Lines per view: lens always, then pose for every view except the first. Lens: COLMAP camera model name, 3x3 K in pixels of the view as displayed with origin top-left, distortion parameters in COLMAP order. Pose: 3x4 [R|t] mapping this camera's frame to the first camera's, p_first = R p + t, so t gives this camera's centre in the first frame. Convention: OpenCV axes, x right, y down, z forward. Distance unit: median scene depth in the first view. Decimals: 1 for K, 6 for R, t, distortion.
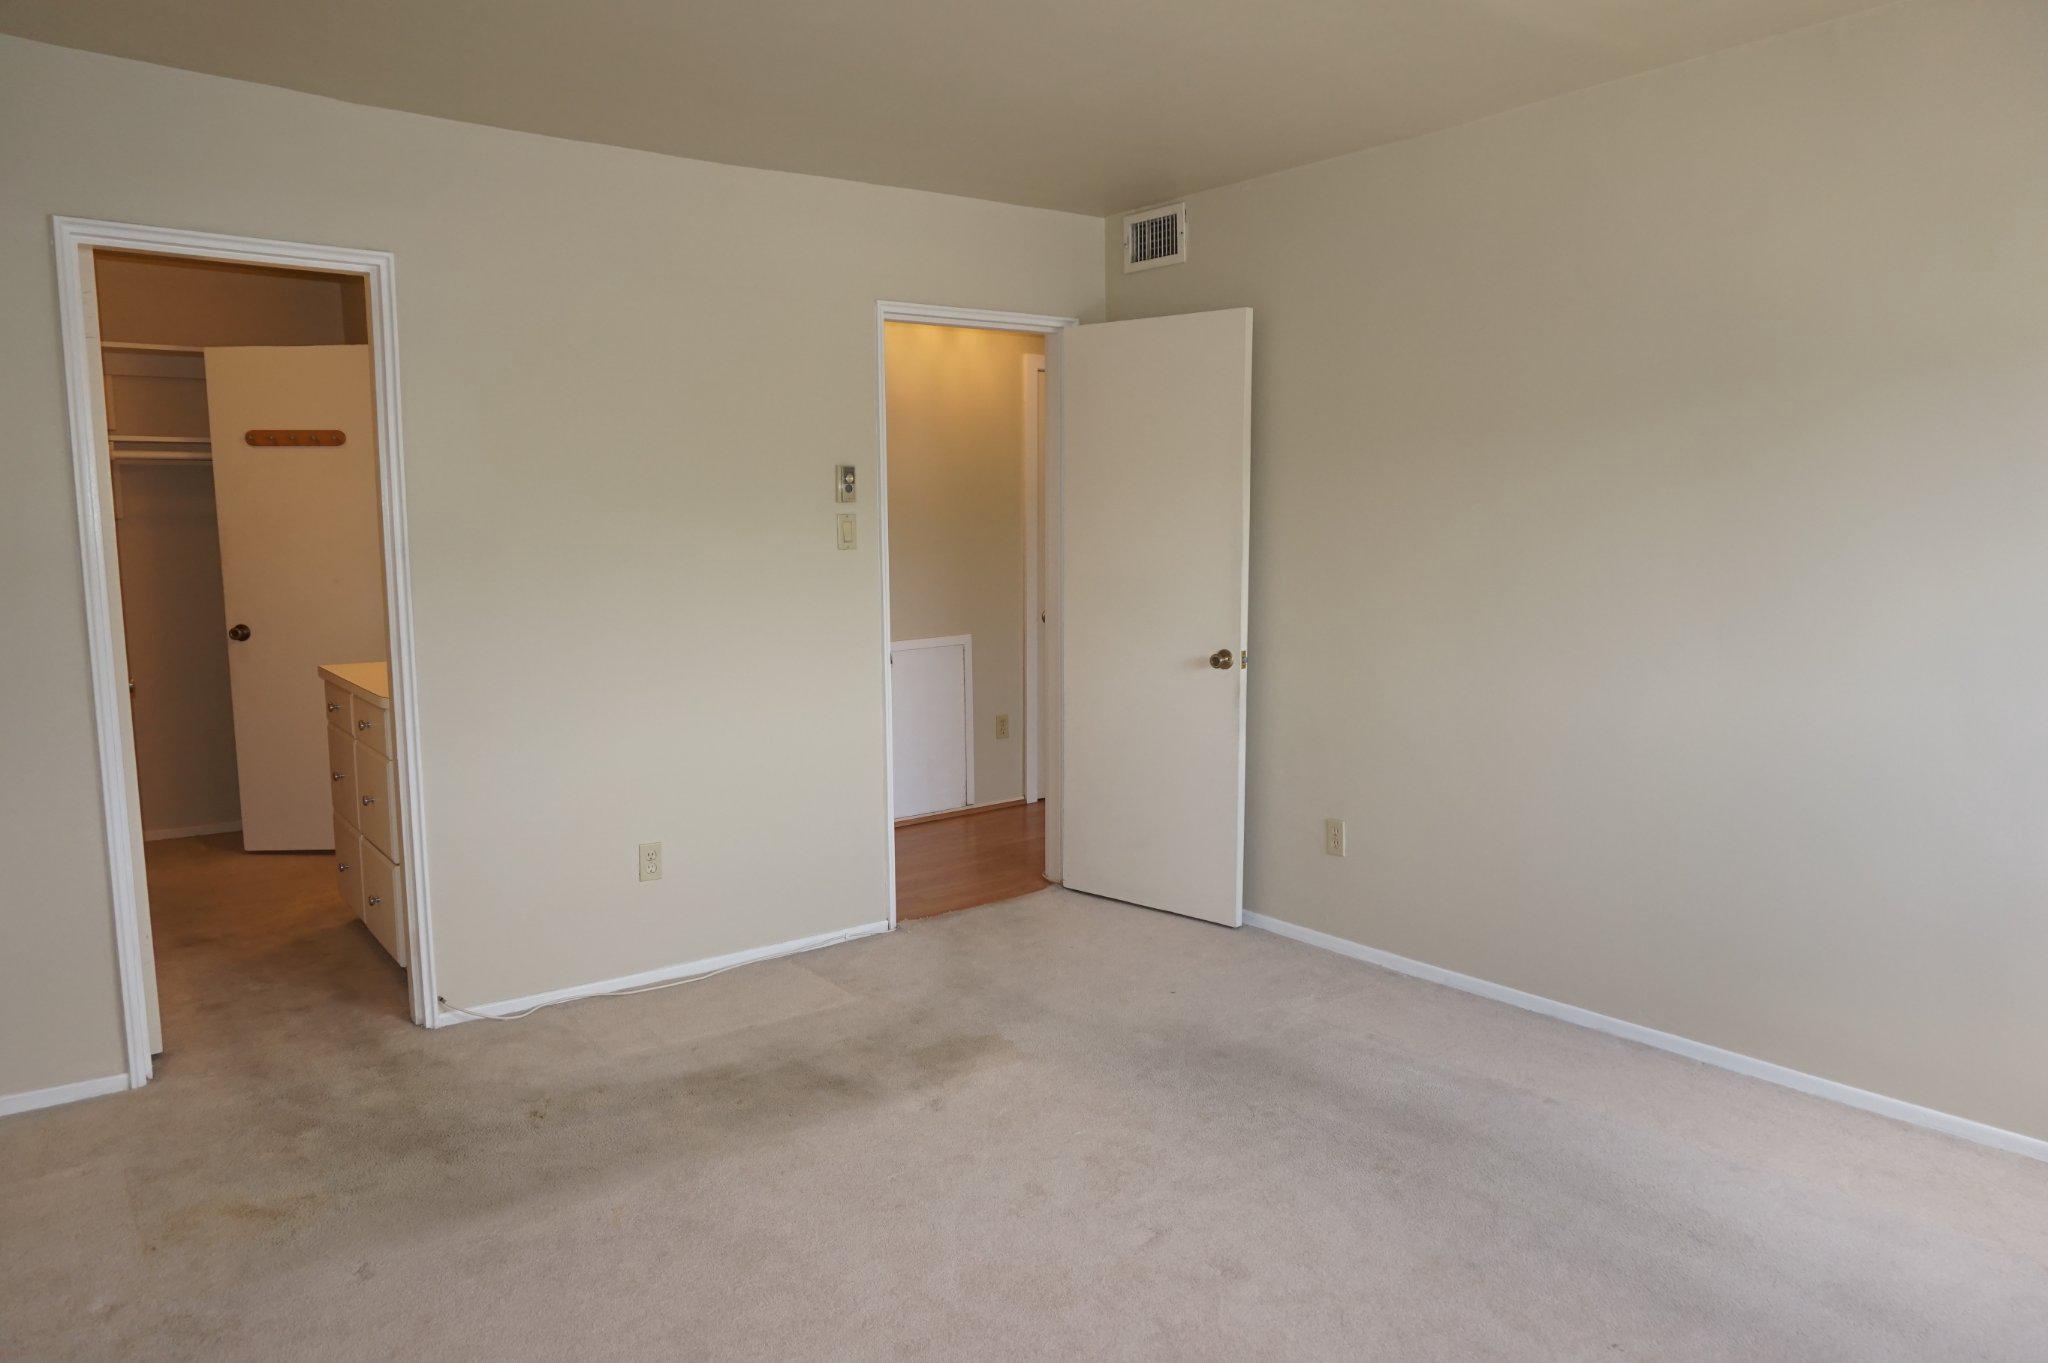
lens RADIAL K [[1388.0, 0, 1026.1], [0, 1388.0, 684.0], [0, 0, 1]] dist [-0.036032, 0.021142]
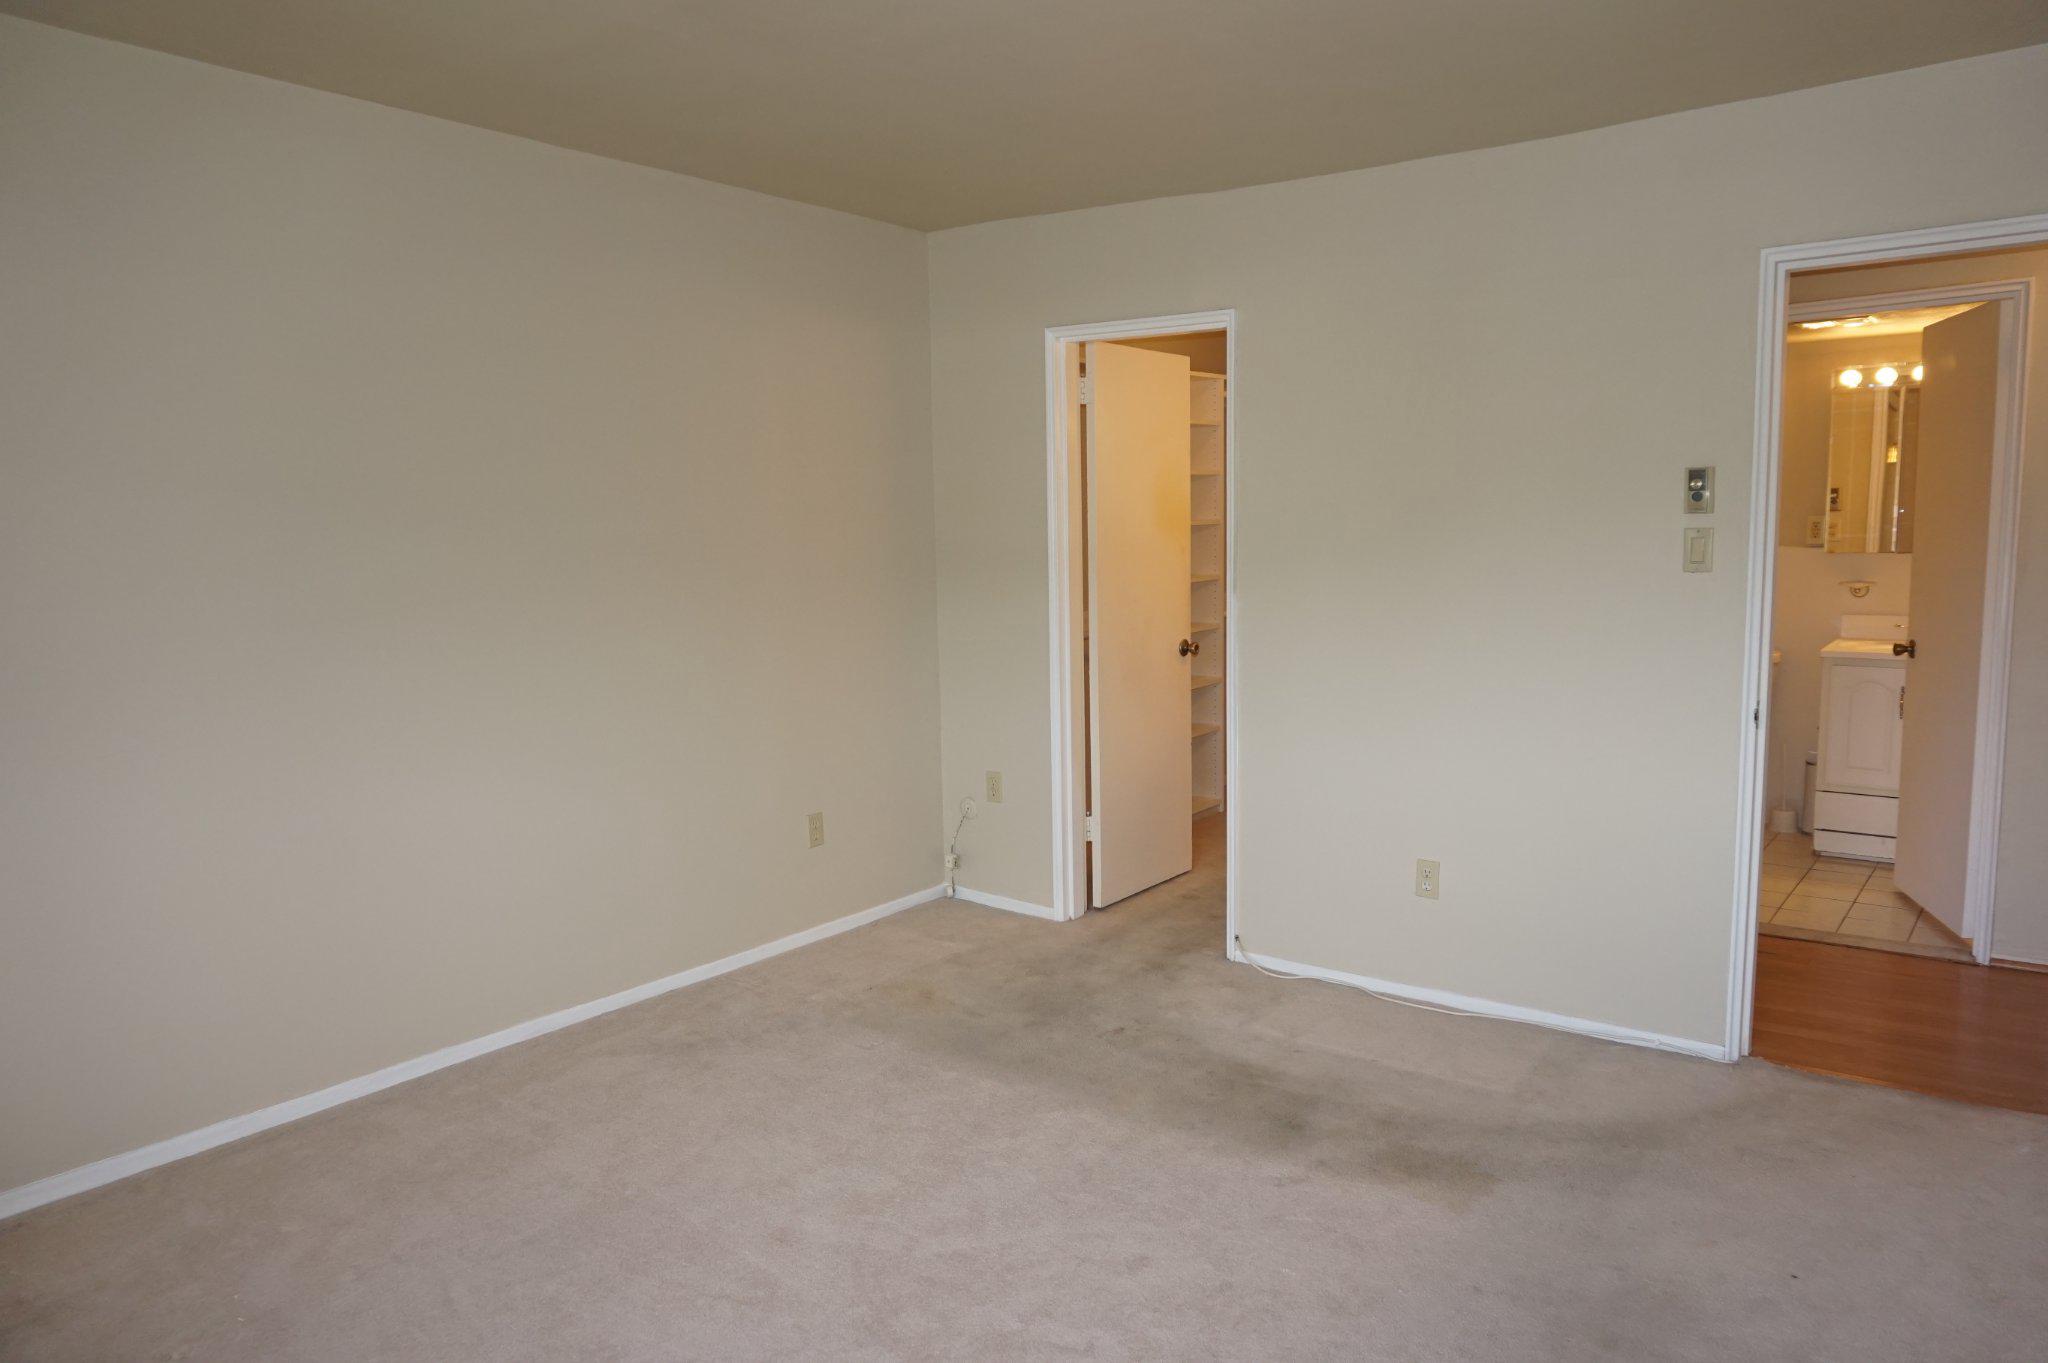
lens RADIAL K [[1388.0, 0, 1025.9], [0, 1388.0, 678.7], [0, 0, 1]] dist [-0.036032, 0.021142]
pose [[0.253747, 0.117284, -0.960134, 0.660857], [-0.103719, 0.990198, 0.093546, -0.085377], [0.961694, 0.075847, 0.263425, 0.510711]]
